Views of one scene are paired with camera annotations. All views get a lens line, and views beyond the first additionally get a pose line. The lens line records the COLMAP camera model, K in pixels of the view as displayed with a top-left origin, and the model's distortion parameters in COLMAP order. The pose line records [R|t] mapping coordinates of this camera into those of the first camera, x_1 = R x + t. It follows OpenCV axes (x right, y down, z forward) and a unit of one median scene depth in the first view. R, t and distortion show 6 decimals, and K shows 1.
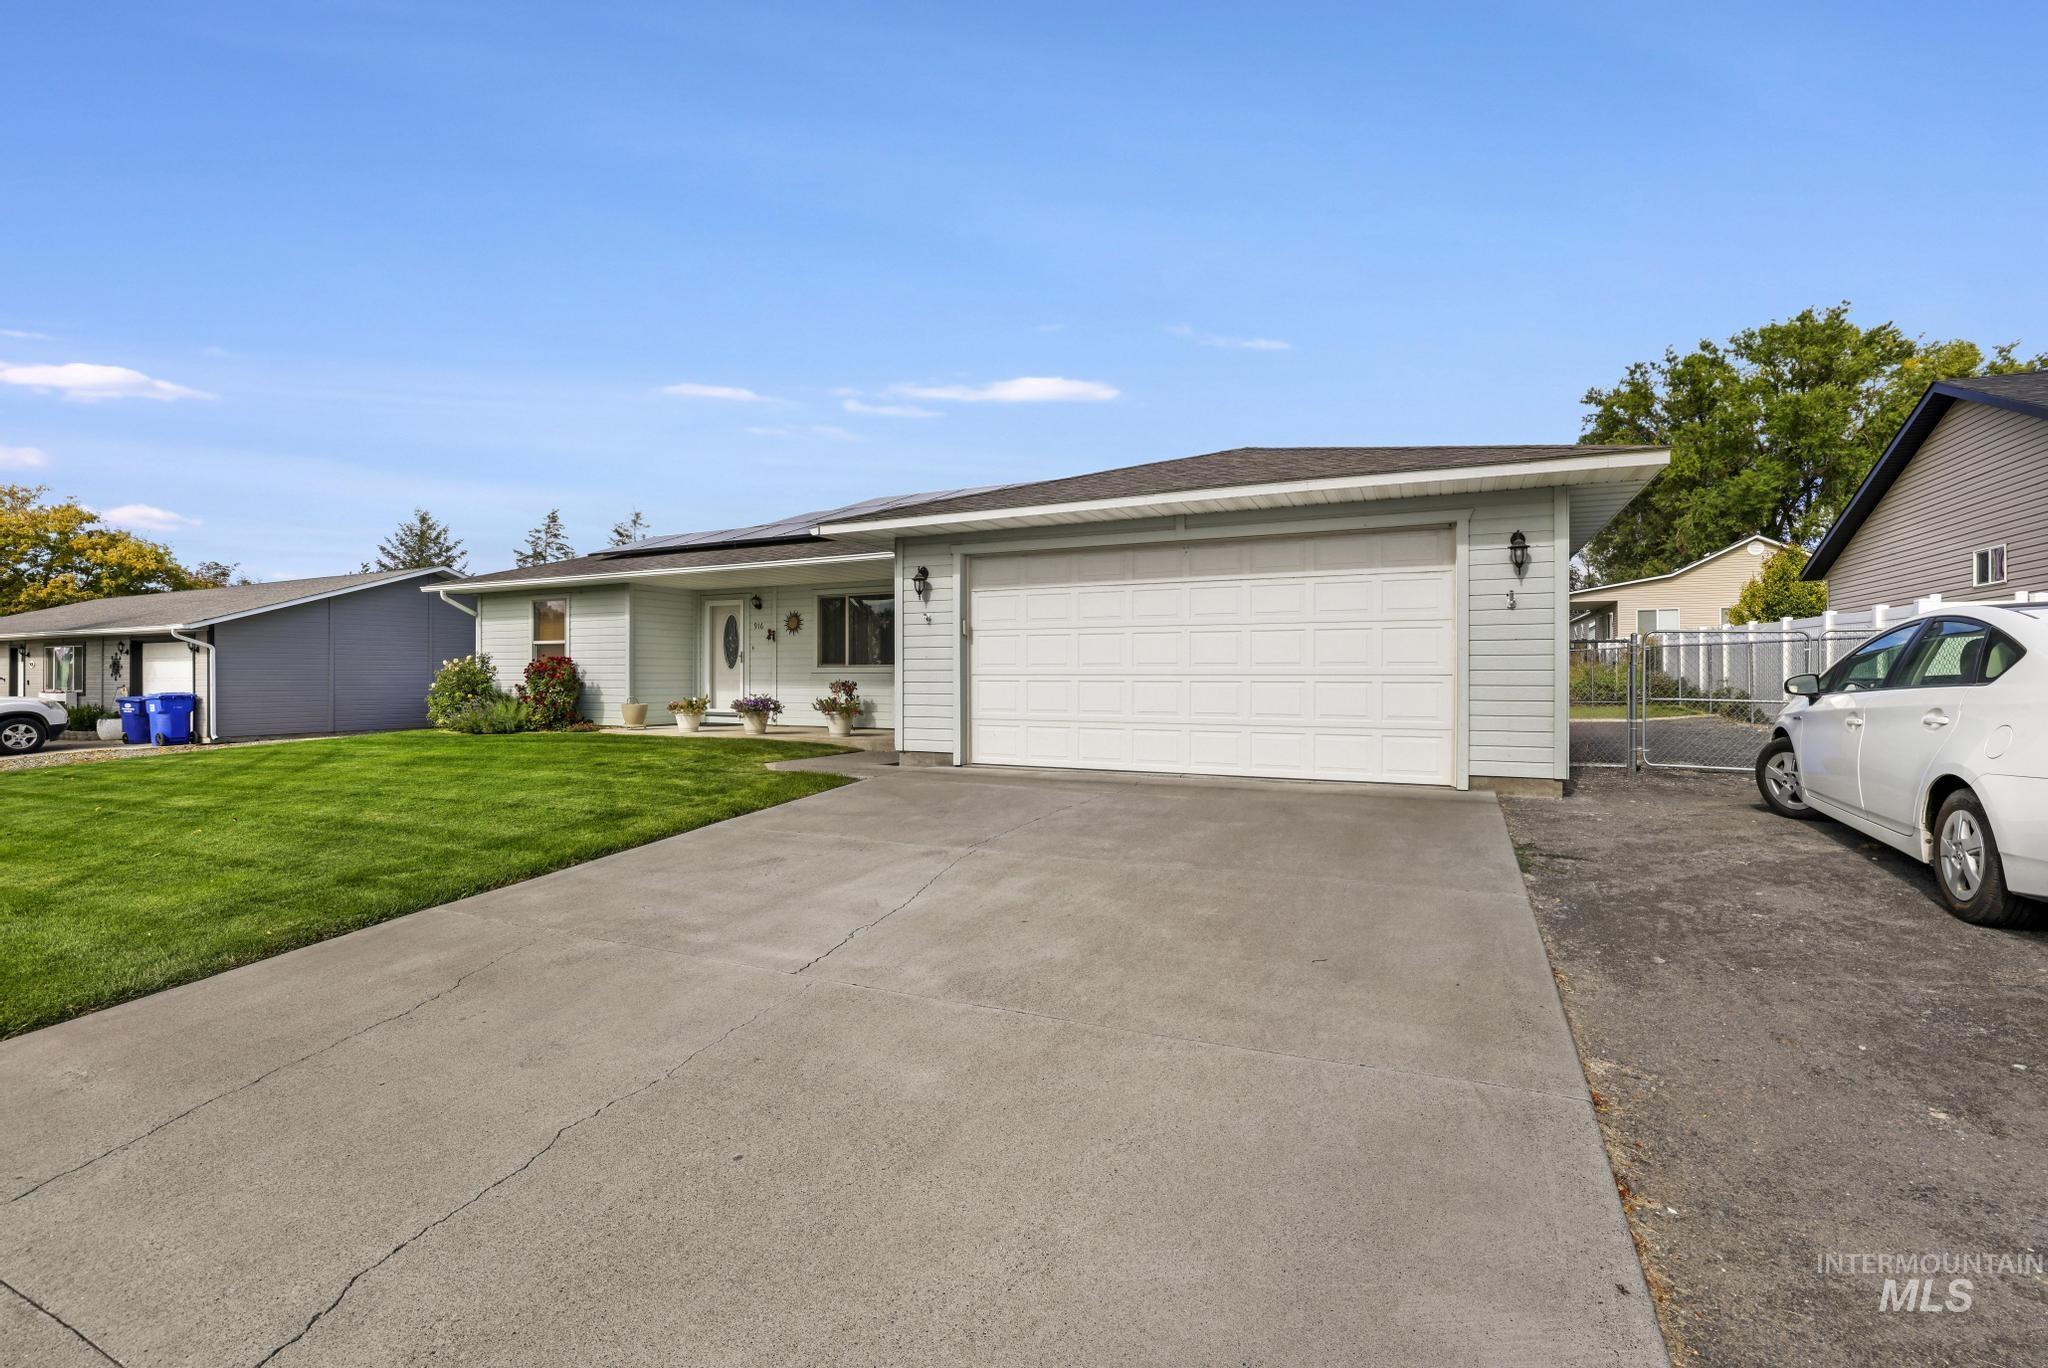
lens RADIAL K [[915.0, 0, 1023.1], [0, 915.0, 674.6], [0, 0, 1]] dist [-0.027113, 0.005644]
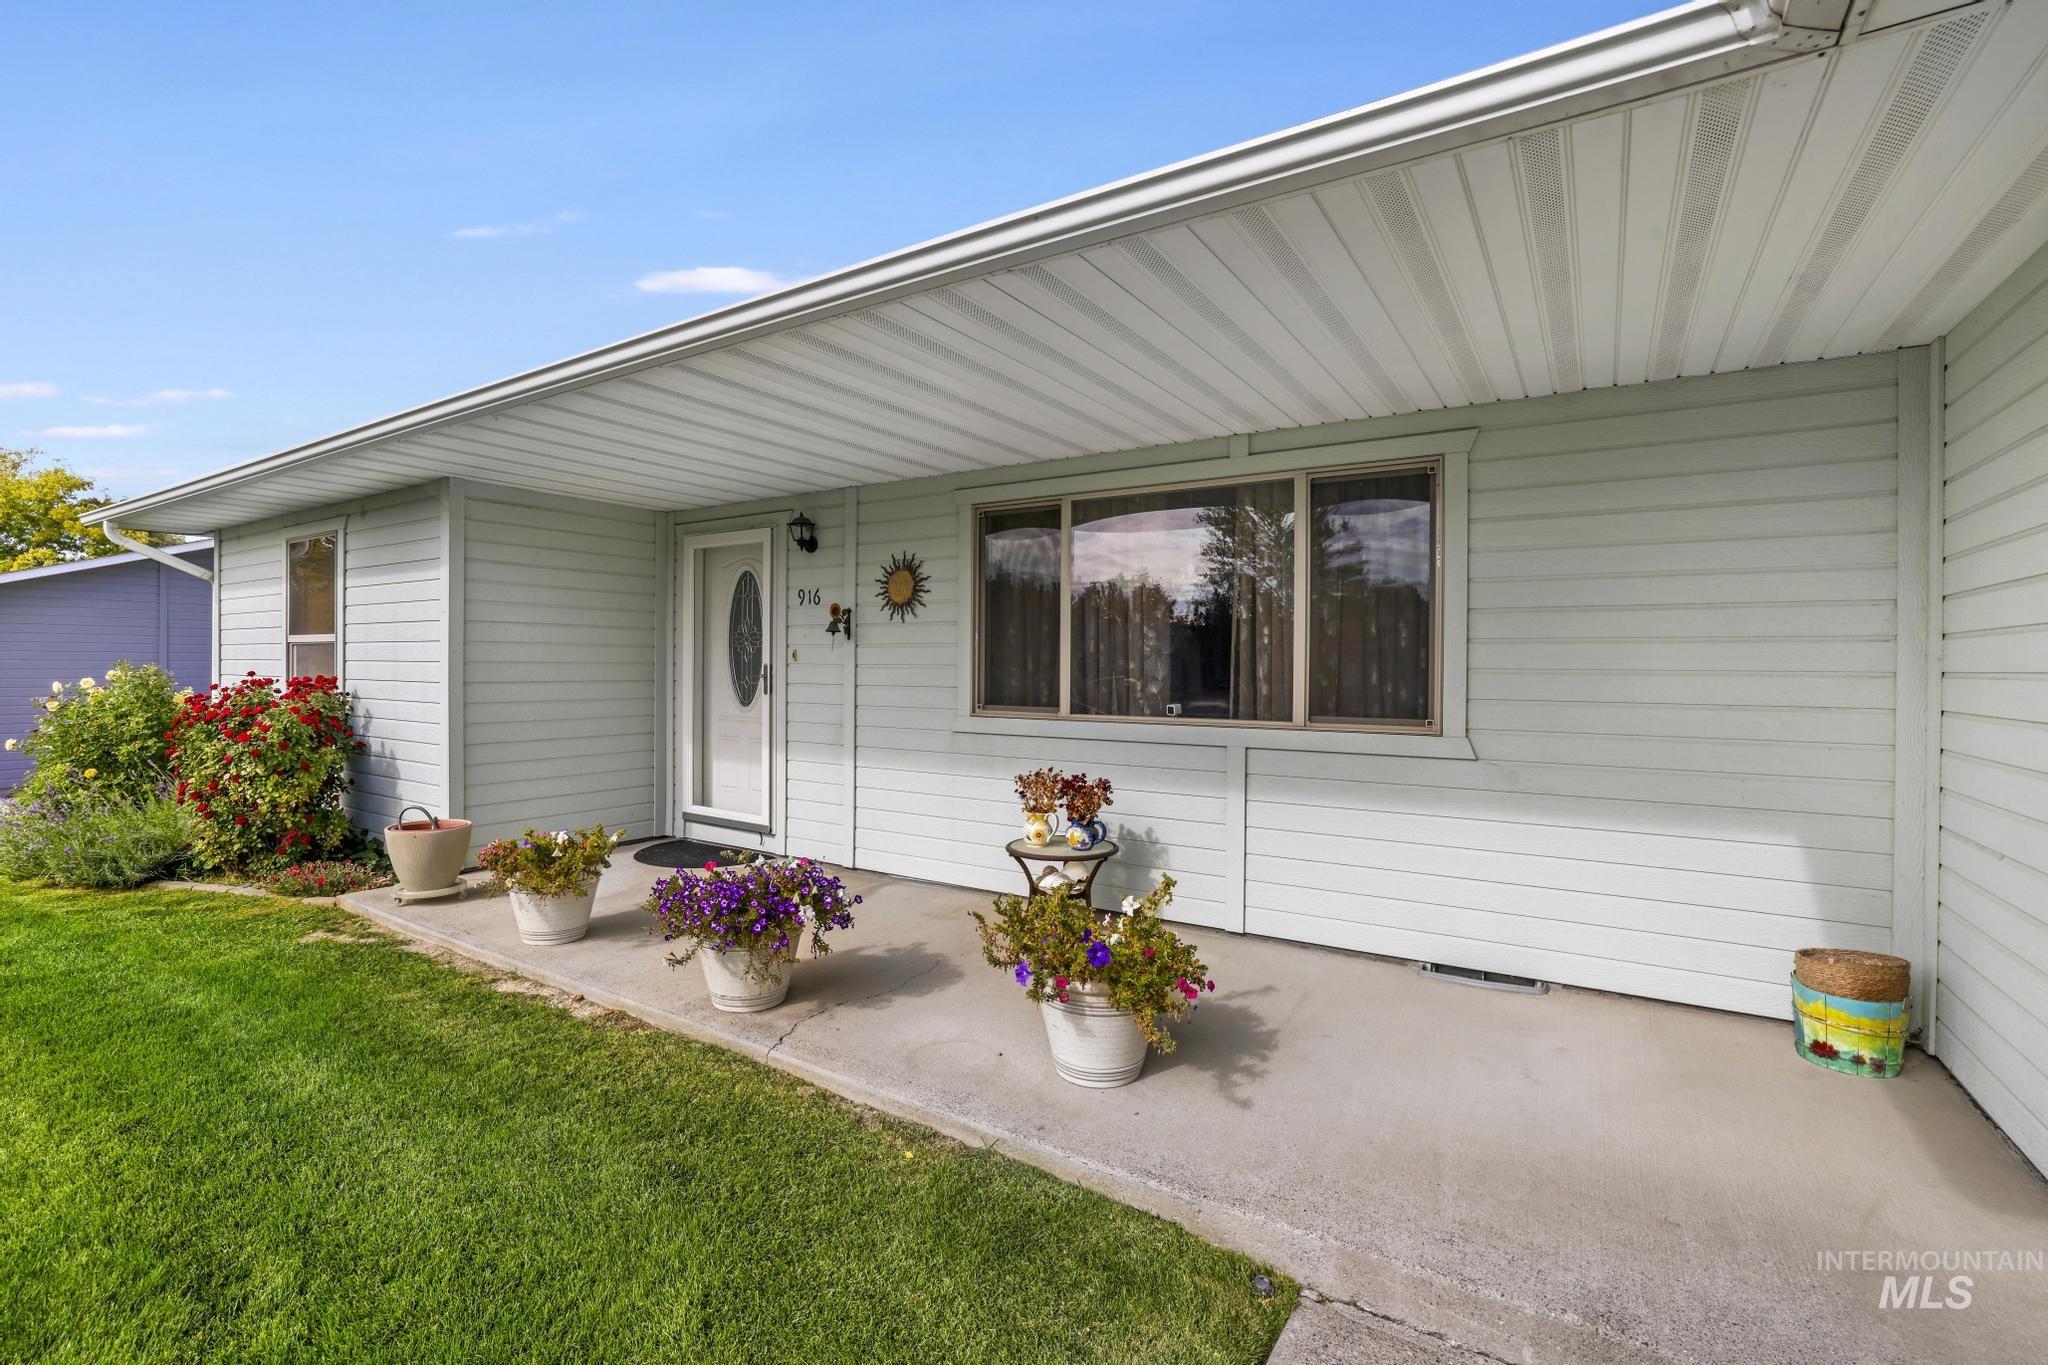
lens RADIAL K [[915.0, 0, 1016.6], [0, 915.0, 665.5], [0, 0, 1]] dist [-0.027113, 0.005644]
pose [[0.993178, 0.005327, -0.116483, -0.166353], [-0.004977, 0.999982, 0.003298, -0.027878], [0.116499, -0.002696, 0.993187, 0.655359]]
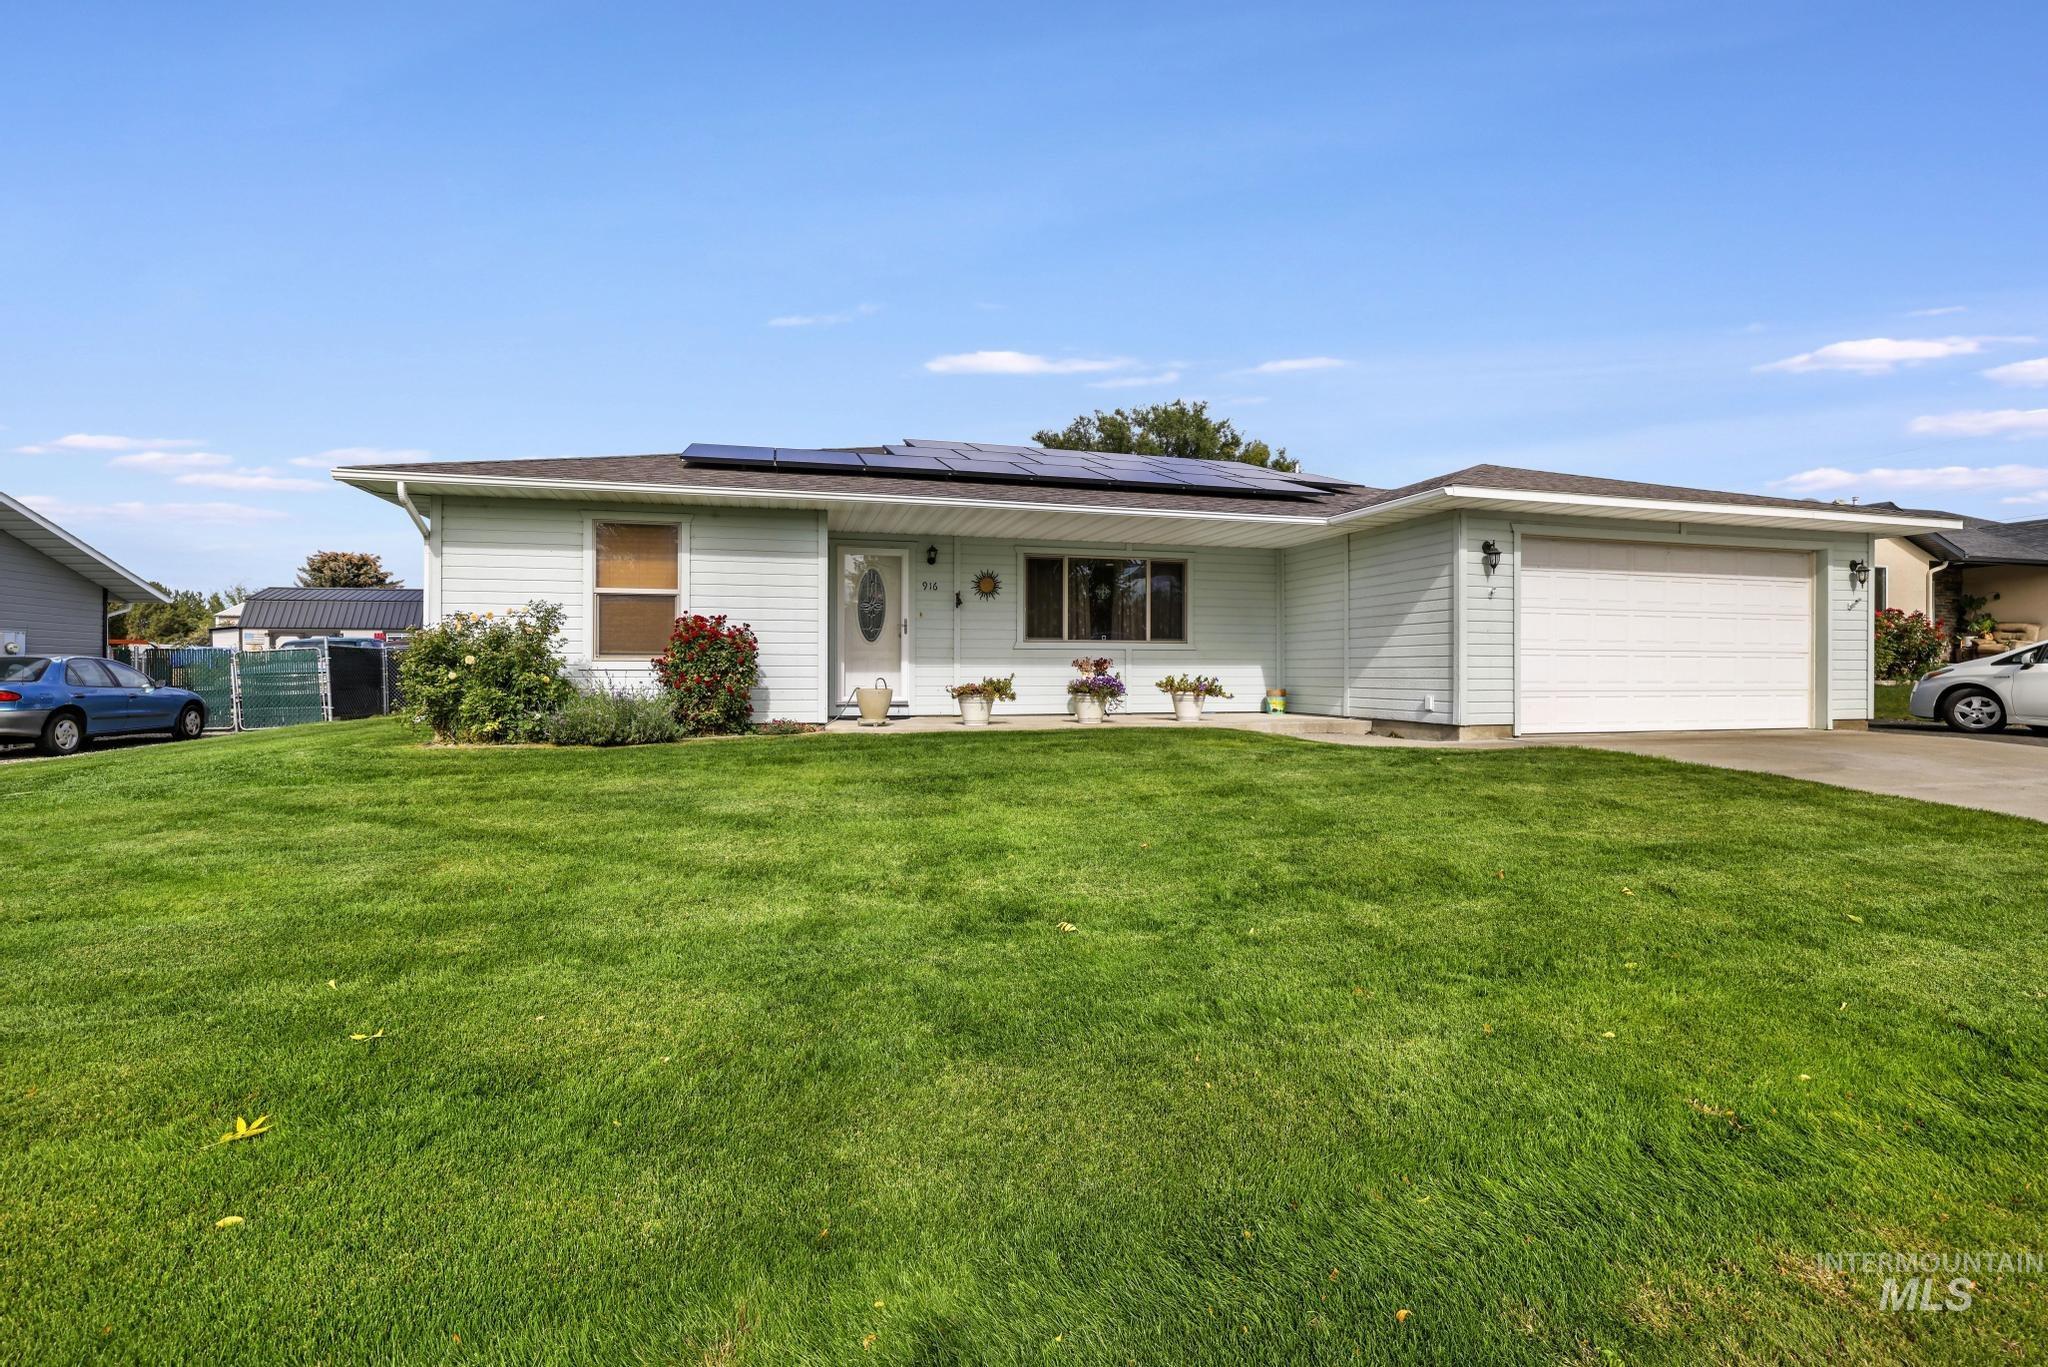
lens RADIAL K [[915.0, 0, 1031.4], [0, 915.0, 682.7], [0, 0, 1]] dist [-0.027113, 0.005644]
pose [[0.755330, -0.004621, 0.655328, -0.743500], [-0.004059, 0.999923, 0.011730, 0.018526], [-0.655332, -0.011520, 0.755253, 0.372601]]
